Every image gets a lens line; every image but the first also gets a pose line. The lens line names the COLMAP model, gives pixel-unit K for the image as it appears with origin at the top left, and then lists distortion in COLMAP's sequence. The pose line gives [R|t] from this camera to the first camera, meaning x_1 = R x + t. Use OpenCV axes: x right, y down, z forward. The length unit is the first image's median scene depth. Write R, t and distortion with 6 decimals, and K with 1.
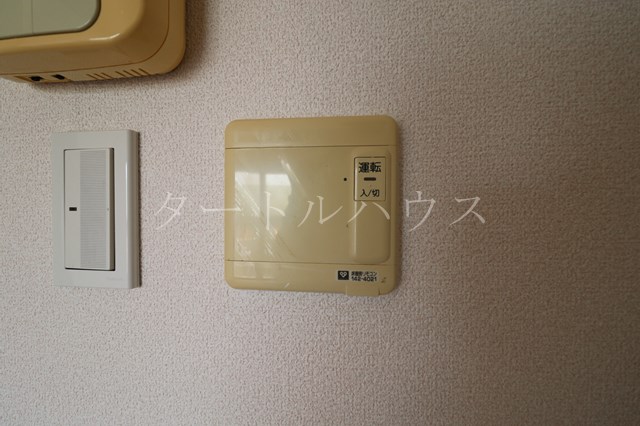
lens RADIAL K [[299.2, 0, 320.9], [0, 299.2, 212.1], [0, 0, 1]] dist [-0.022382, -0.003581]
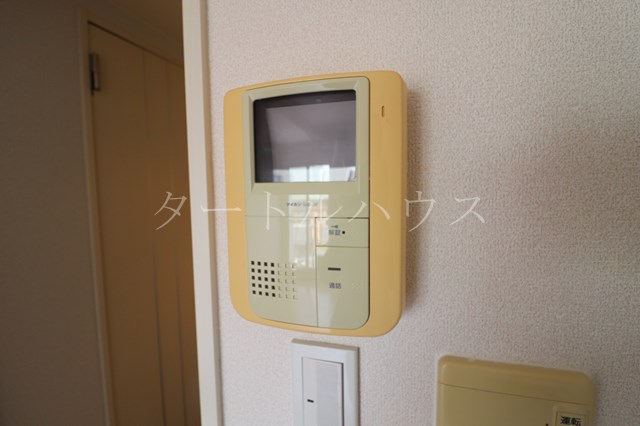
lens RADIAL K [[299.2, 0, 317.1], [0, 299.2, 213.4], [0, 0, 1]] dist [-0.022382, -0.003581]
pose [[0.983617, -0.005559, -0.180185, -0.602120], [0.013929, 0.998880, 0.045221, -0.993996], [0.179732, -0.046990, 0.982593, -0.309380]]
